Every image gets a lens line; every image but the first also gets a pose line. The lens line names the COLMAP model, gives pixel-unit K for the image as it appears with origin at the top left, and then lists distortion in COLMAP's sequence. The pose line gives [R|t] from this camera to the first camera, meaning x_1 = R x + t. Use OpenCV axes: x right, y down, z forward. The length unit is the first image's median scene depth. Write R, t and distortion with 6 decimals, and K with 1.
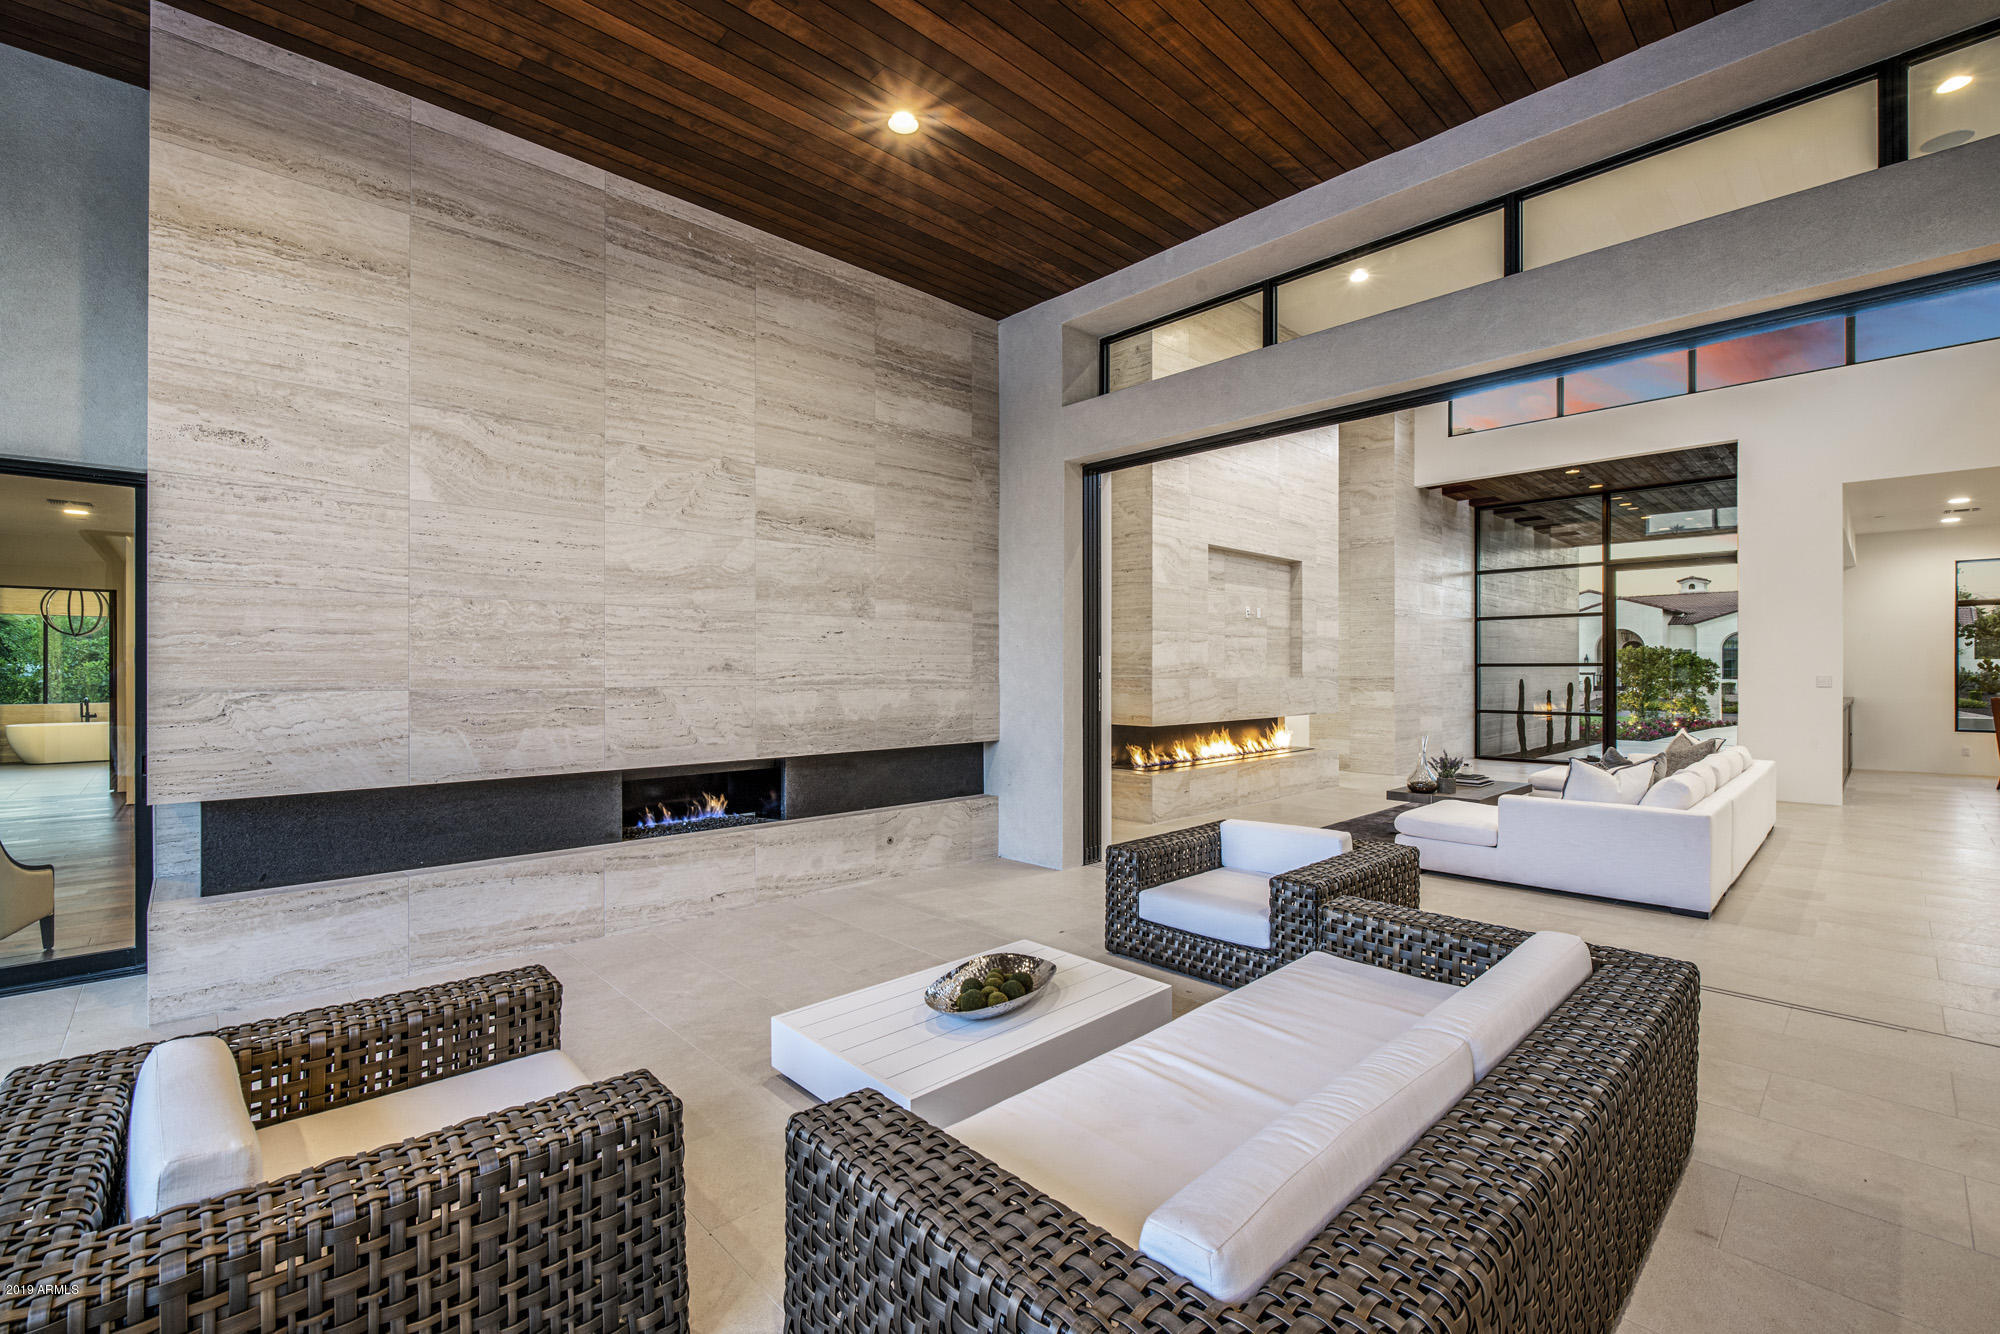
lens RADIAL K [[861.6, 0, 985.8], [0, 861.6, 669.5], [0, 0, 1]] dist [-0.011693, 0.000285]
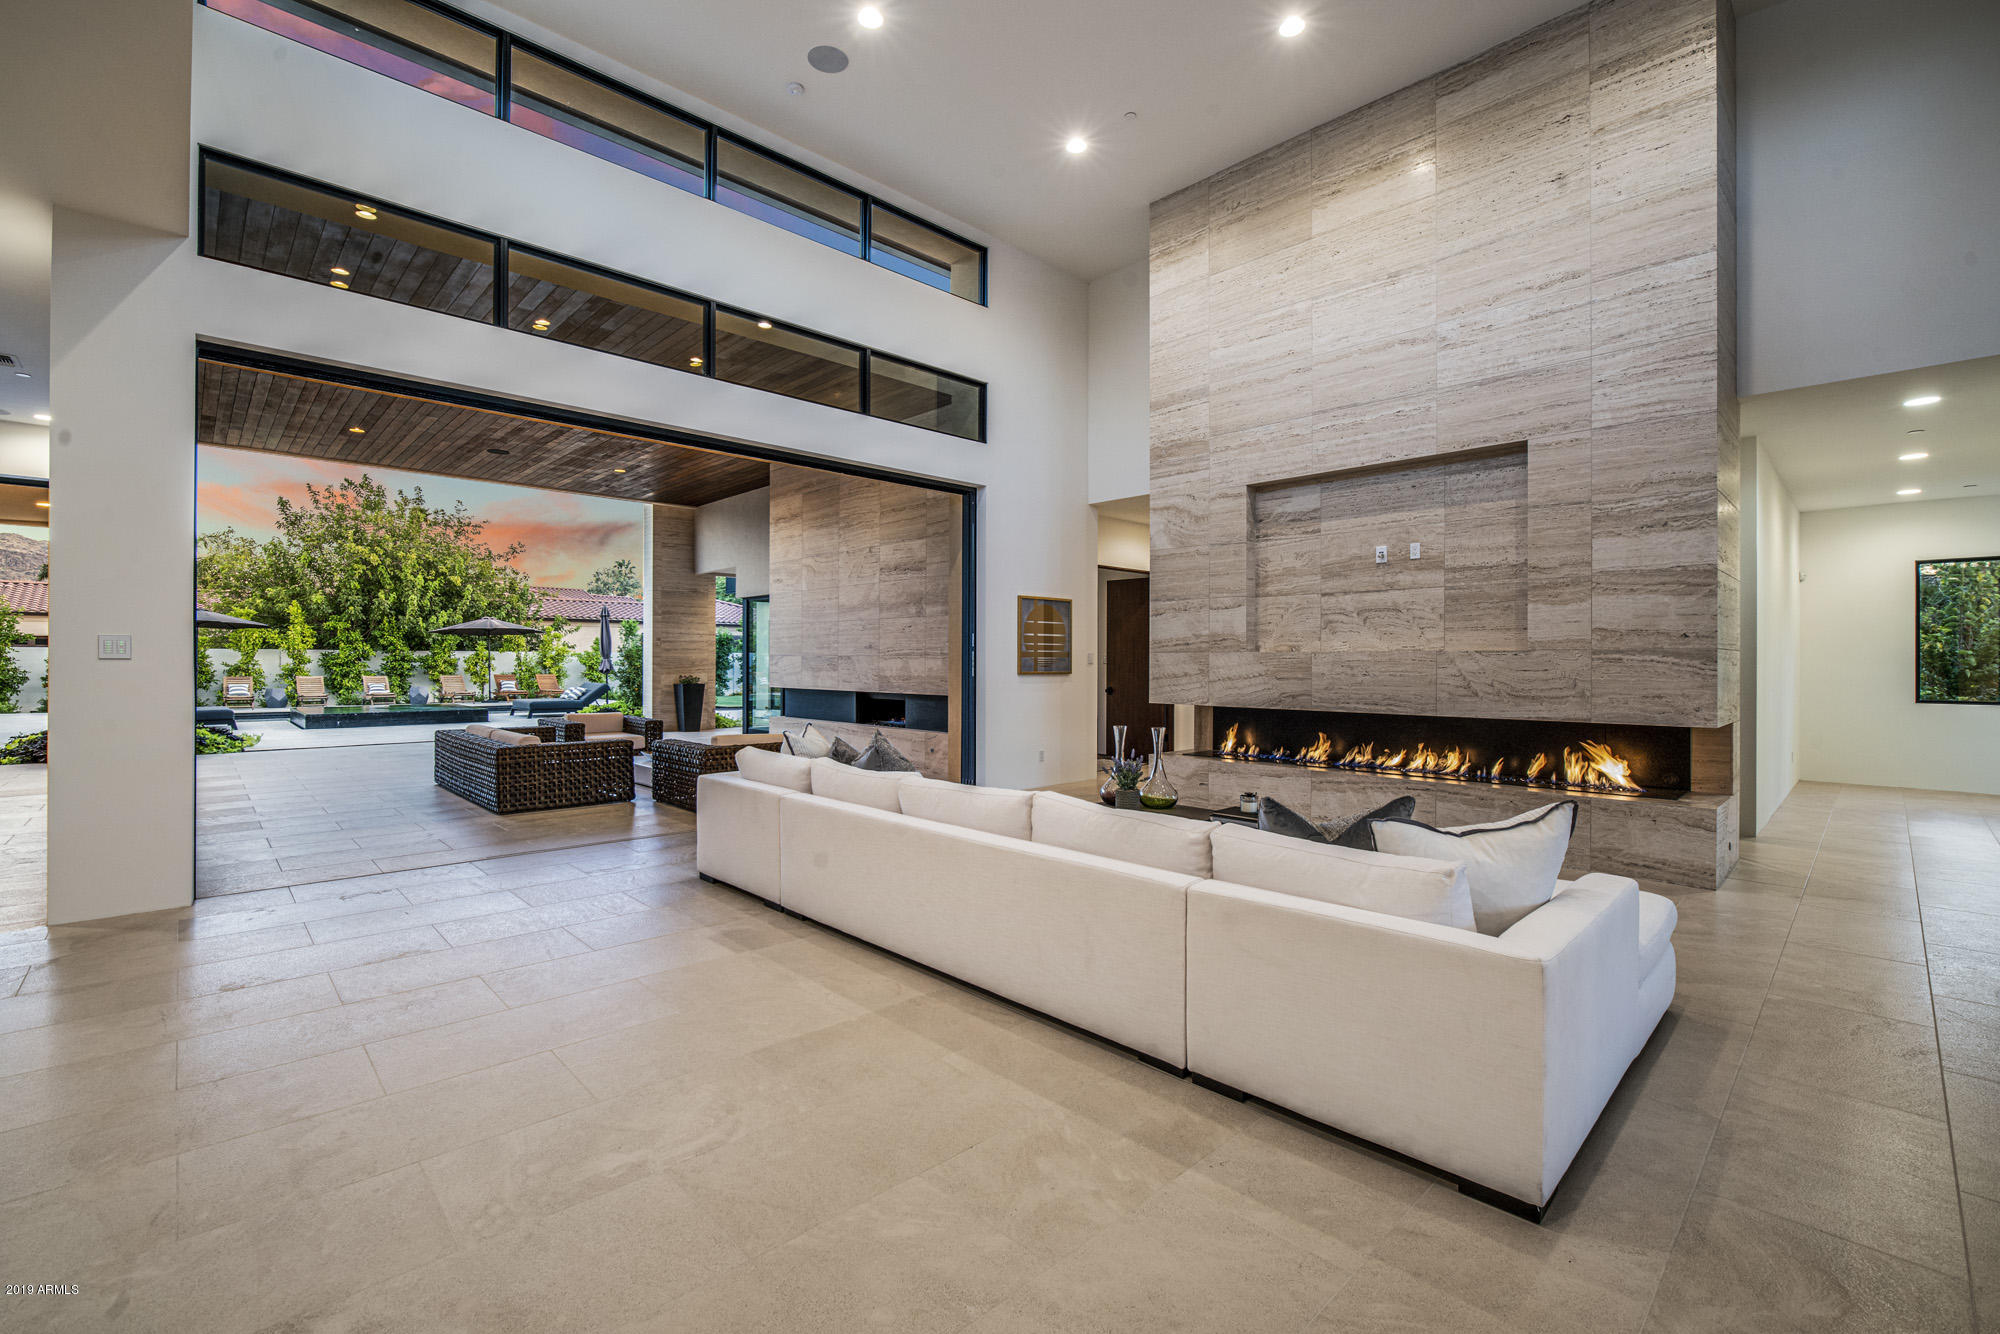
lens RADIAL K [[855.3, 0, 991.6], [0, 855.3, 661.9], [0, 0, 1]] dist [-0.012019, 0.000504]
pose [[0.007855, 0.001128, -0.999969, 1.623130], [-0.002054, 0.999997, 0.001112, 0.028521], [0.999967, 0.002045, 0.007858, 1.167546]]
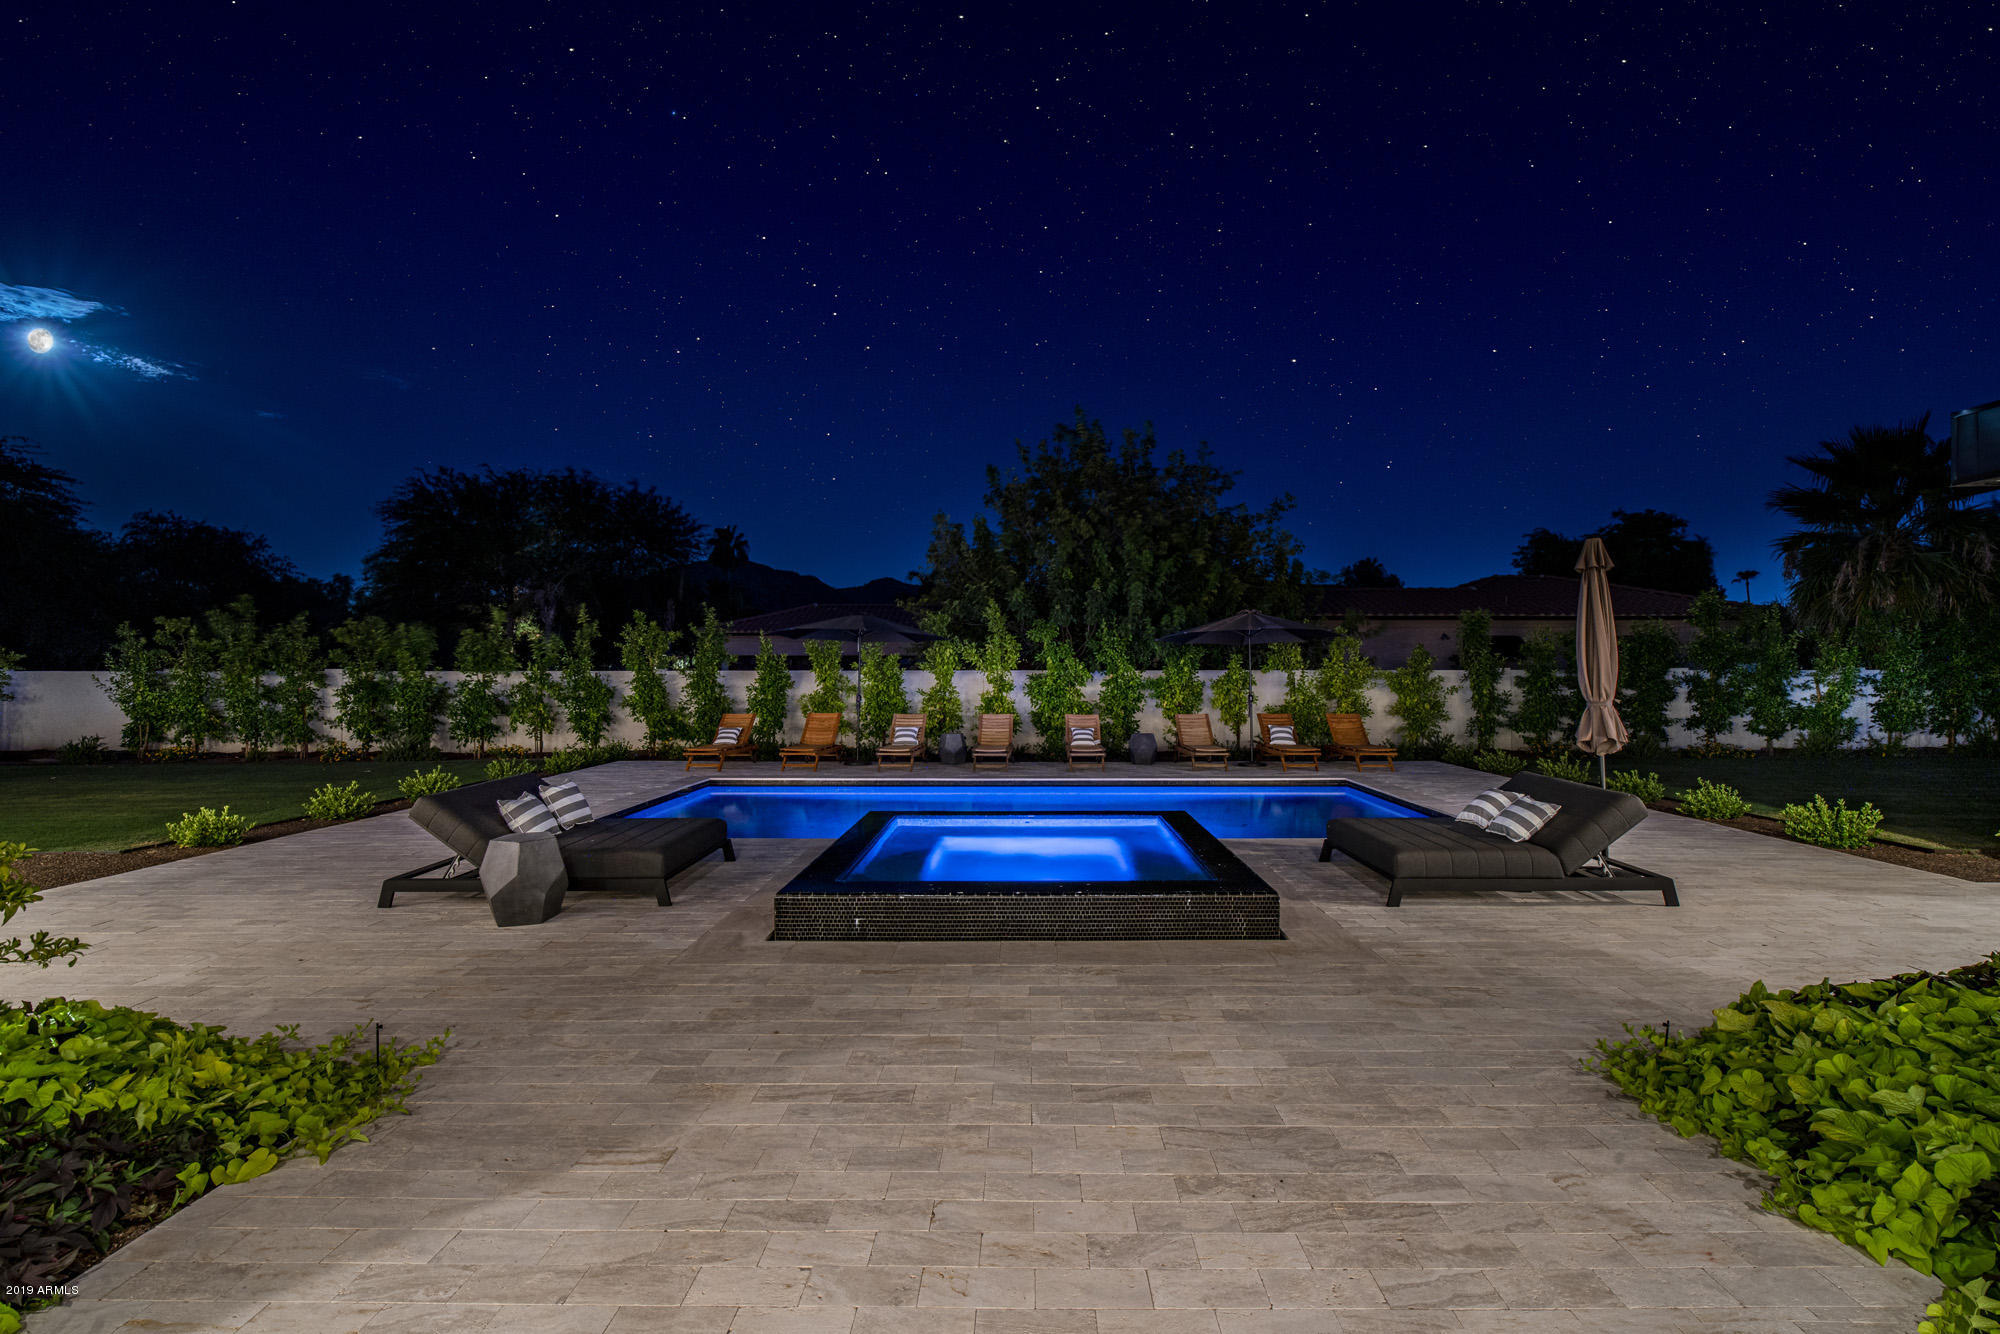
lens RADIAL K [[876.3, 0, 1026.5], [0, 876.3, 652.7], [0, 0, 1]] dist [-0.010871, -0.000324]
pose [[-0.687610, -0.012159, -0.725979, -0.689394], [0.002144, 0.999821, -0.018775, -0.030544], [0.726077, -0.014466, -0.687461, -0.223800]]
